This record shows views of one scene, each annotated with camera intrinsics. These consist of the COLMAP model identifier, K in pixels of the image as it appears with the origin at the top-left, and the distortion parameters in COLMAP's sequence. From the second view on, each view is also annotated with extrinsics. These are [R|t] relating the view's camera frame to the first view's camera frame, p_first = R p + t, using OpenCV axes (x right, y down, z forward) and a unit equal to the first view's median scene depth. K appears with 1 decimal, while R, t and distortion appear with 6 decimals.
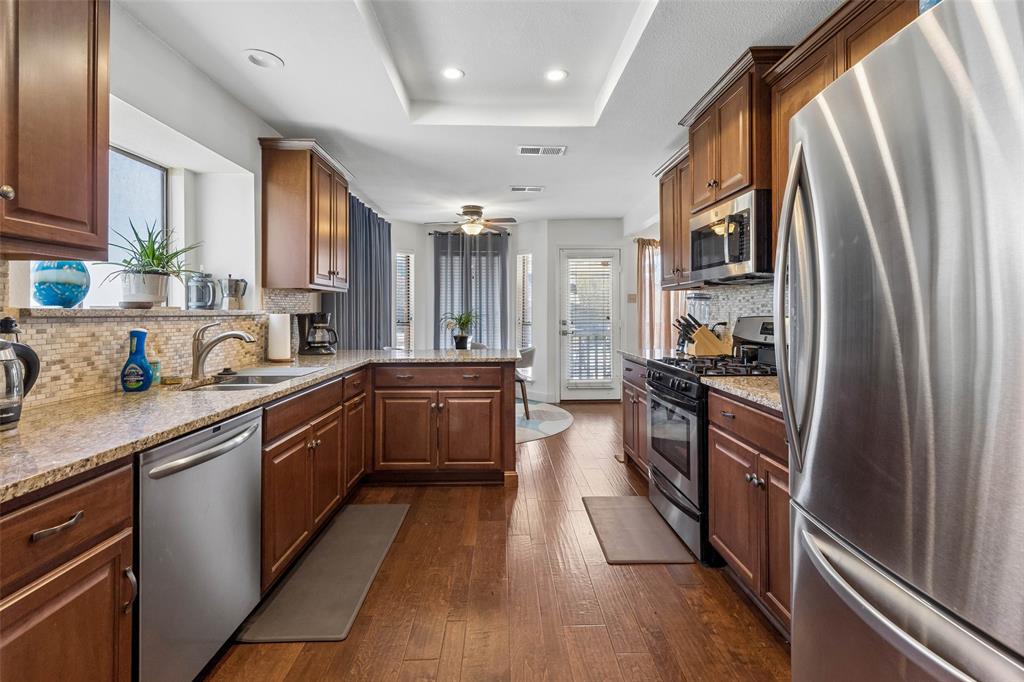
lens RADIAL K [[473.1, 0, 515.6], [0, 473.1, 307.5], [0, 0, 1]] dist [0.005378, 0.000333]
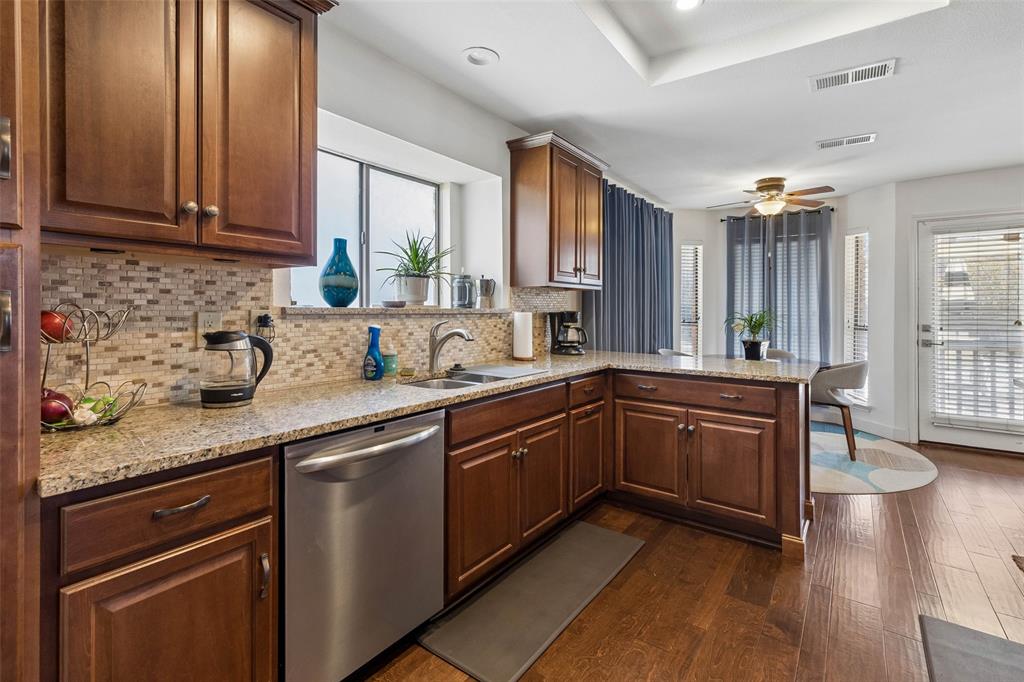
lens RADIAL K [[473.1, 0, 515.6], [0, 473.1, 307.5], [0, 0, 1]] dist [0.005378, 0.000333]
pose [[0.794786, 0.004826, -0.606871, 0.098289], [-0.001653, 0.999982, 0.005787, -0.002605], [0.606888, -0.003596, 0.794780, 0.188508]]
